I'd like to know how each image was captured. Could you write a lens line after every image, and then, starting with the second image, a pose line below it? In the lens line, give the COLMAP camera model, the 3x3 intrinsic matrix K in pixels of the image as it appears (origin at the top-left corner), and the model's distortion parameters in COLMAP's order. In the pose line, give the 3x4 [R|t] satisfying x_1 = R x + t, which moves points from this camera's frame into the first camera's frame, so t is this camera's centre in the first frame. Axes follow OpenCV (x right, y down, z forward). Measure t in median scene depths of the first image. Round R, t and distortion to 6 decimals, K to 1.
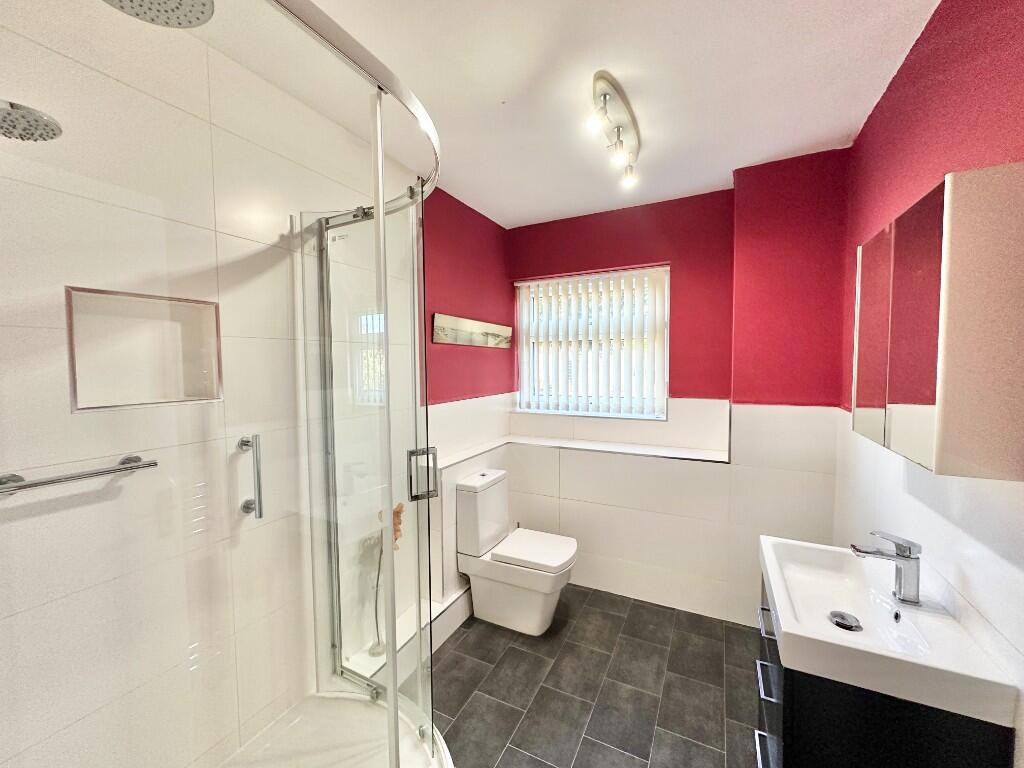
lens RADIAL K [[406.3, 0, 512.7], [0, 406.3, 383.4], [0, 0, 1]] dist [-0.004185, 0.000134]
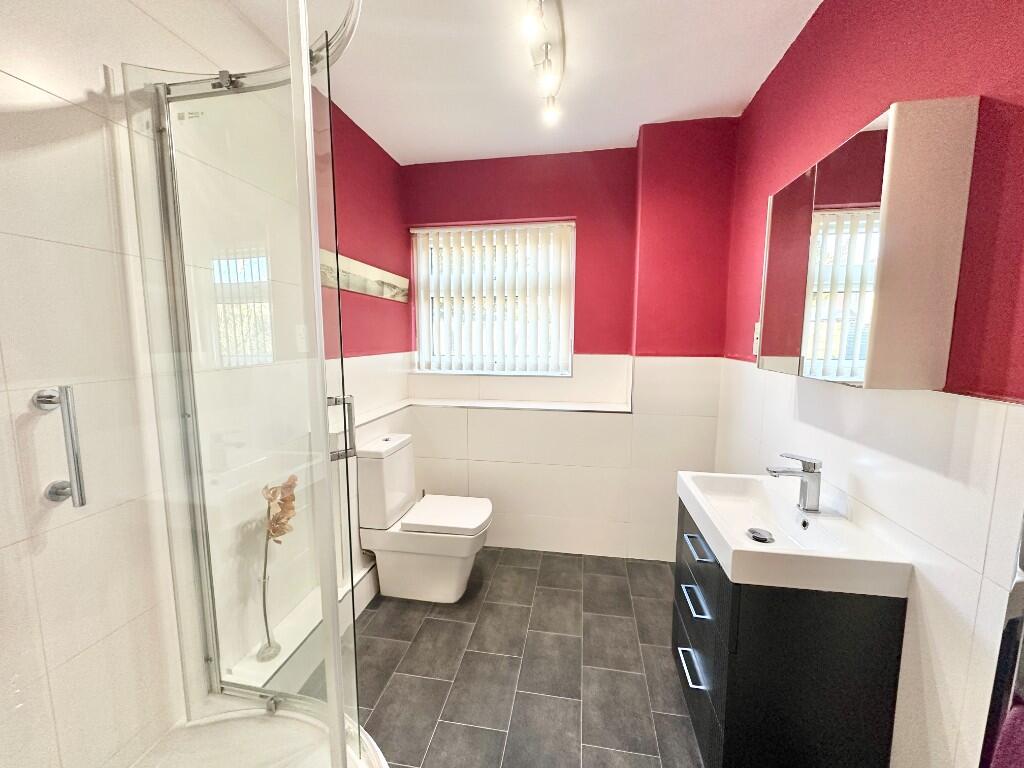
lens RADIAL K [[406.3, 0, 512.7], [0, 406.3, 383.4], [0, 0, 1]] dist [-0.004185, 0.000134]
pose [[0.955702, -0.022866, 0.293448, -0.090445], [0.003975, 0.997889, 0.064814, 0.062113], [-0.294310, -0.060776, 0.953775, 0.106093]]
